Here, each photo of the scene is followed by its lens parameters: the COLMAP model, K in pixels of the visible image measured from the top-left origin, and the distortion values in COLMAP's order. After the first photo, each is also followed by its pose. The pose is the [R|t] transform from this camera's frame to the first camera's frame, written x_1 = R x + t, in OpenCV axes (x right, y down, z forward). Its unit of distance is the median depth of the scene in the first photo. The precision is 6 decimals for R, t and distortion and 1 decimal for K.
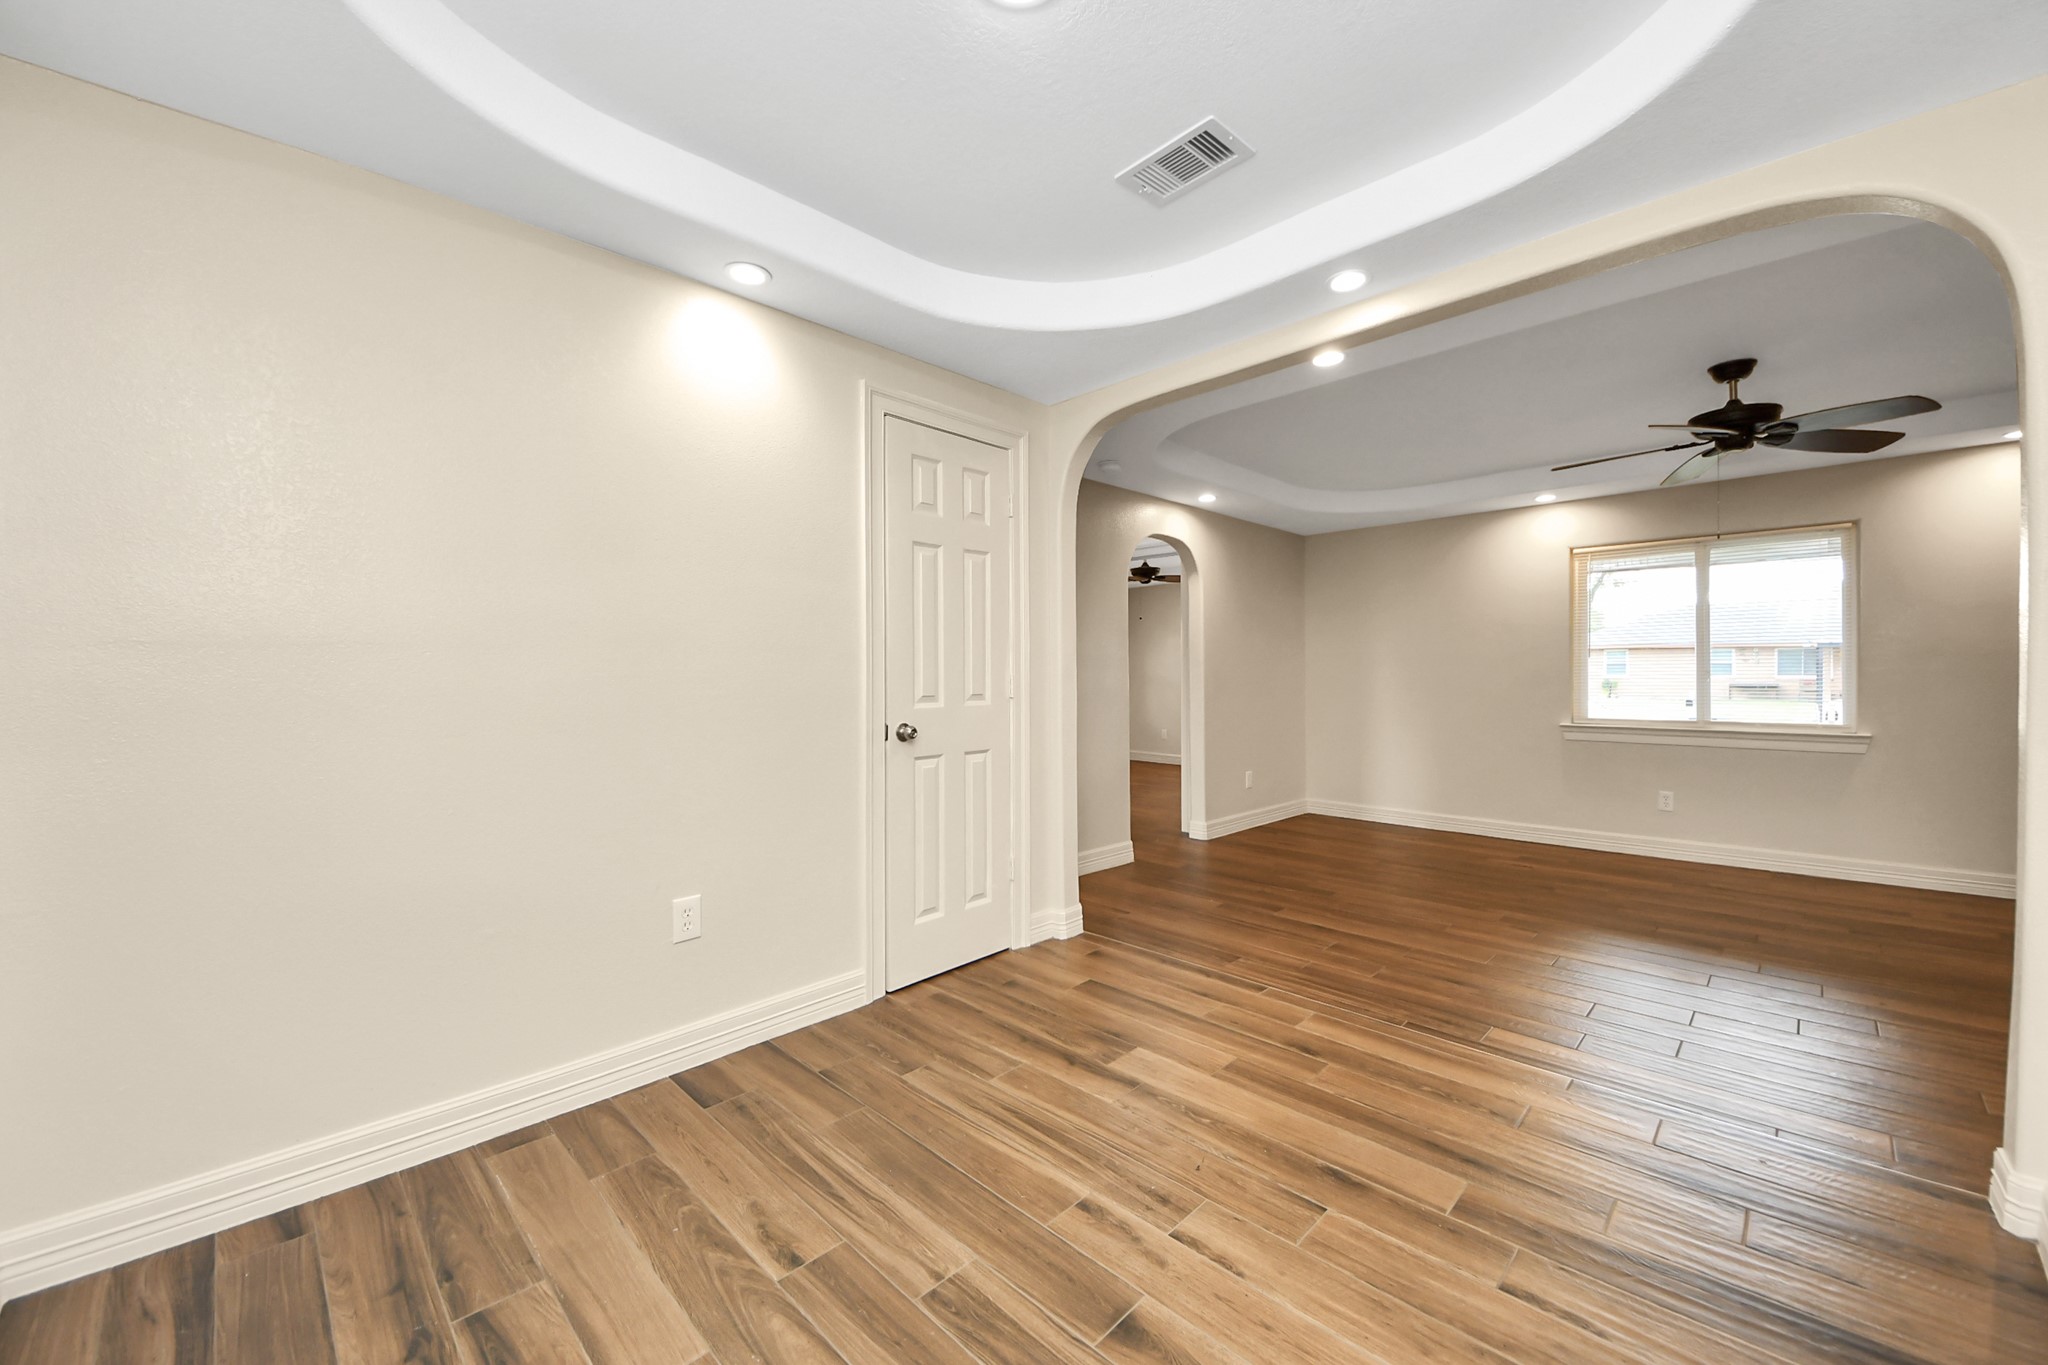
lens RADIAL K [[783.5, 0, 1024.0], [0, 783.5, 682.5], [0, 0, 1]] dist [0.000120, -0.000118]
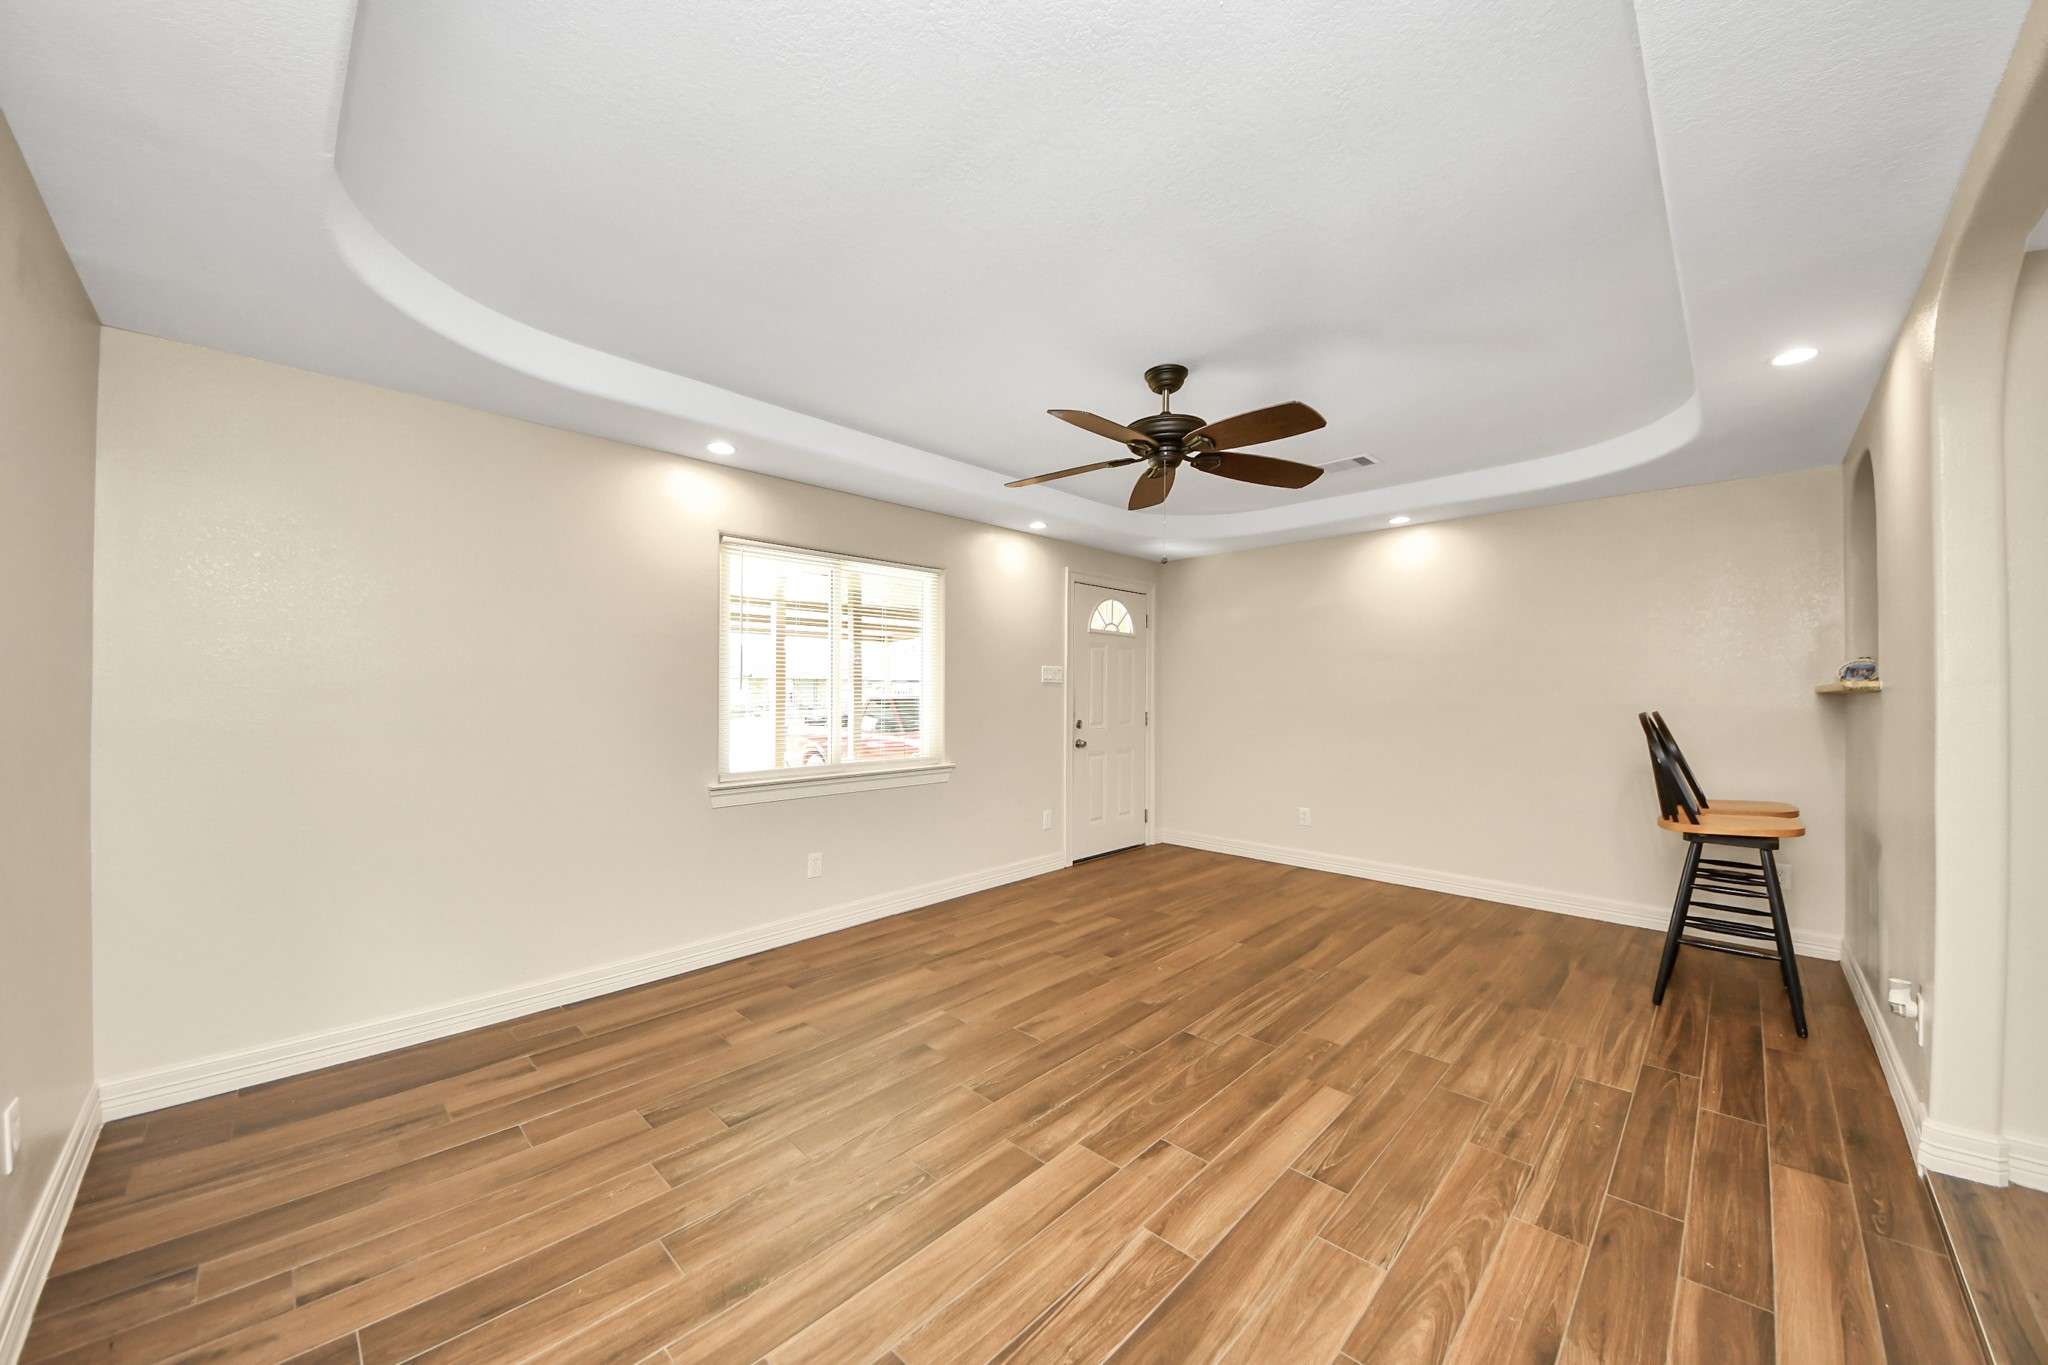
lens RADIAL K [[741.2, 0, 1015.6], [0, 741.2, 690.6], [0, 0, 1]] dist [0.000148, -0.000086]
pose [[-0.005892, 0.006334, 0.999963, 0.095230], [0.013248, 0.999893, -0.006256, -0.049919], [-0.999895, 0.013211, -0.005976, 1.665022]]
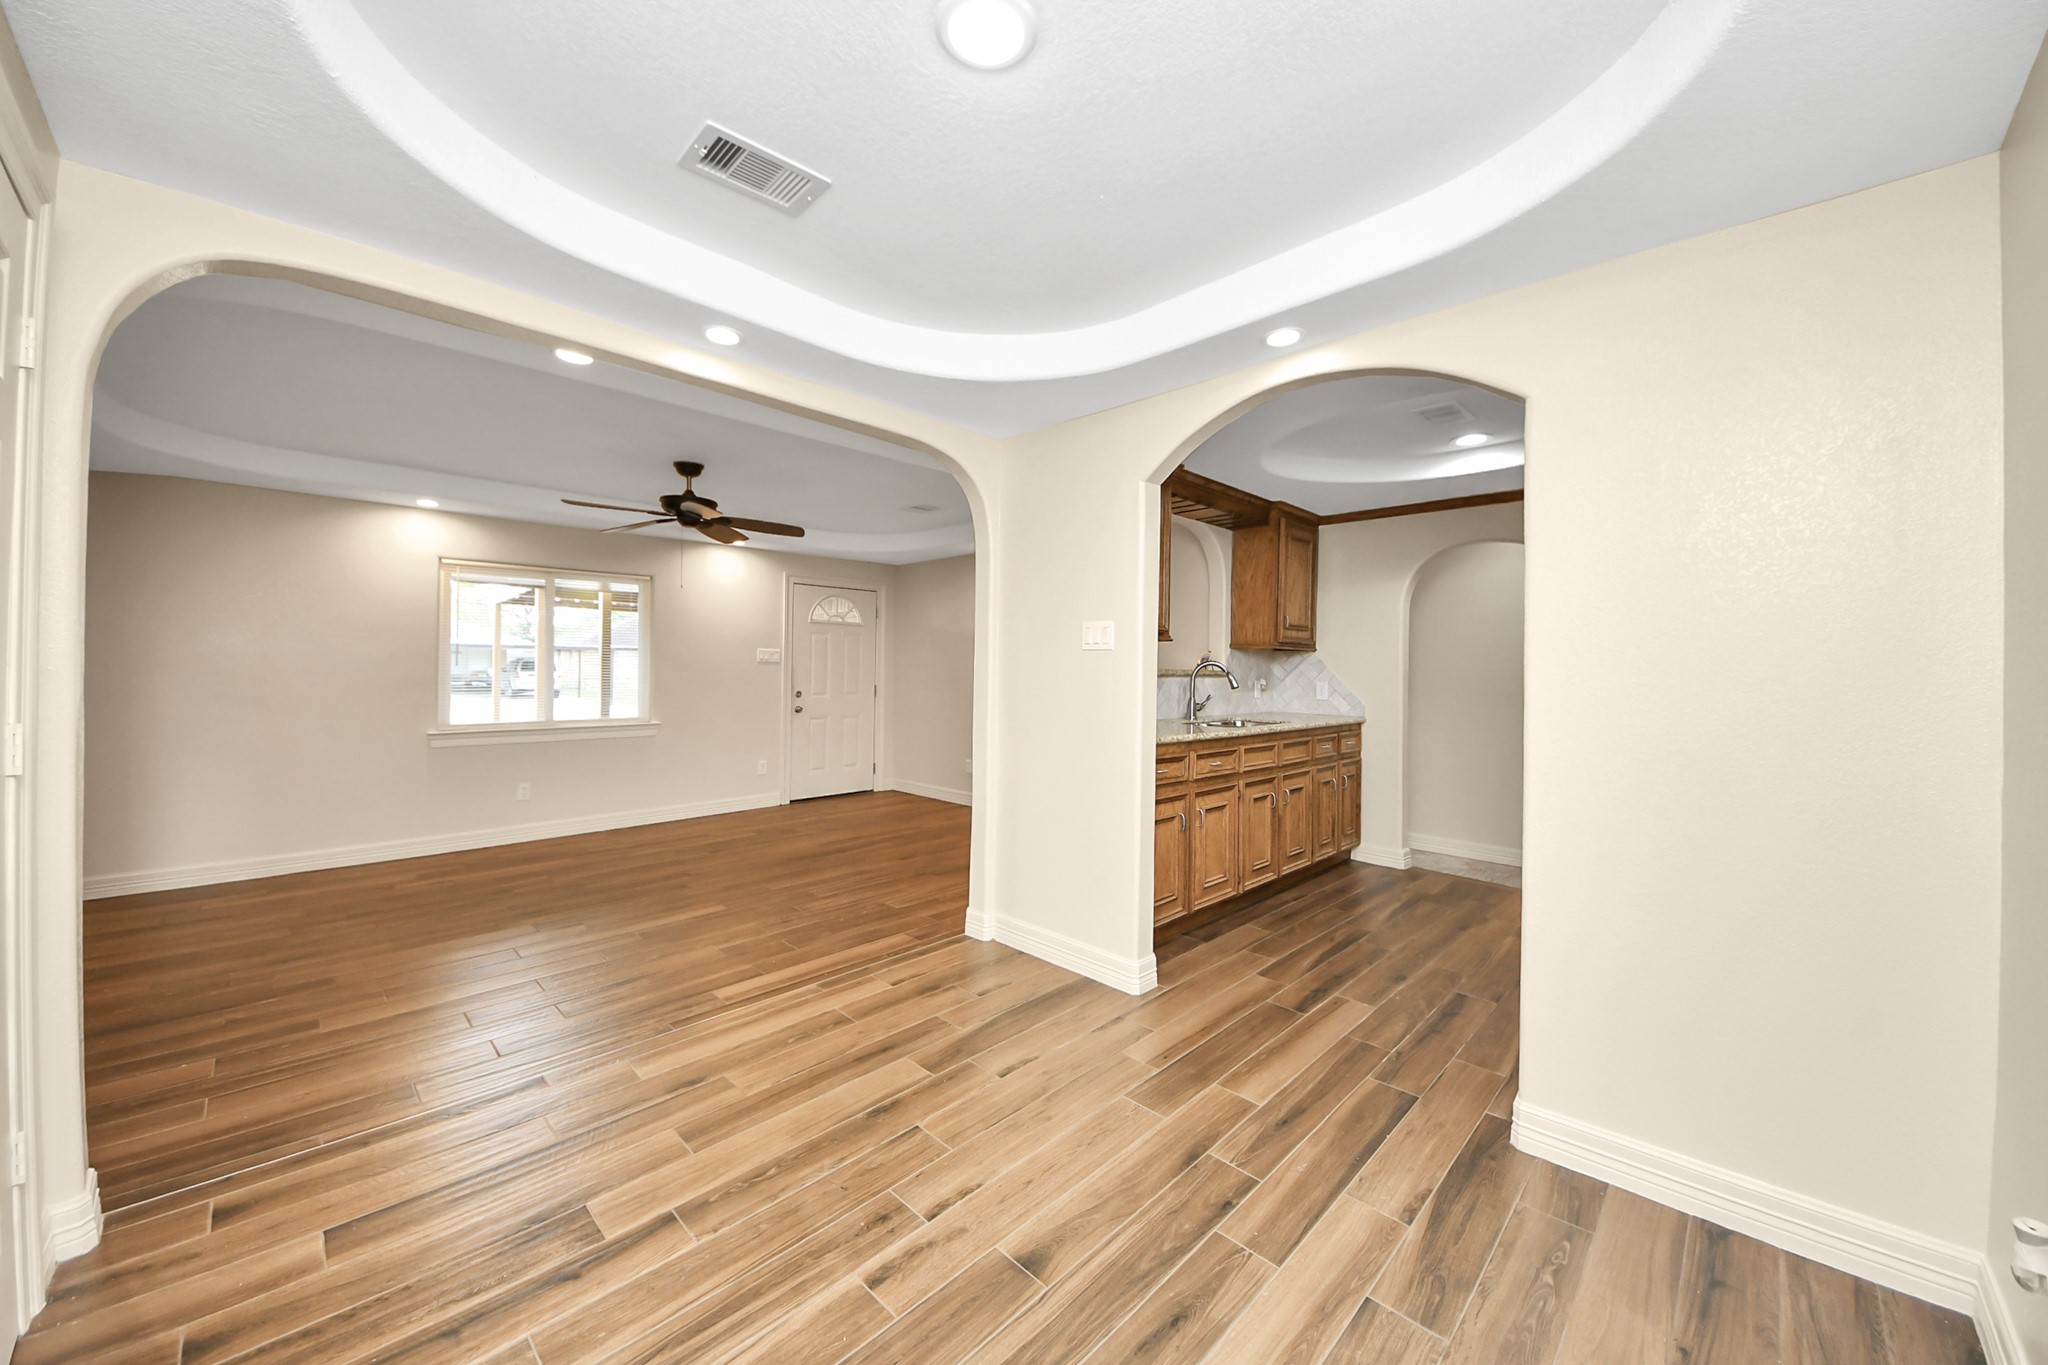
lens RADIAL K [[748.0, 0, 1015.0], [0, 748.0, 668.9], [0, 0, 1]] dist [0.002134, -0.007017]
pose [[-0.003476, -0.000392, 0.999994, -0.601627], [0.005989, 0.999982, 0.000413, -0.055102], [-0.999976, 0.005990, -0.003473, 0.600641]]
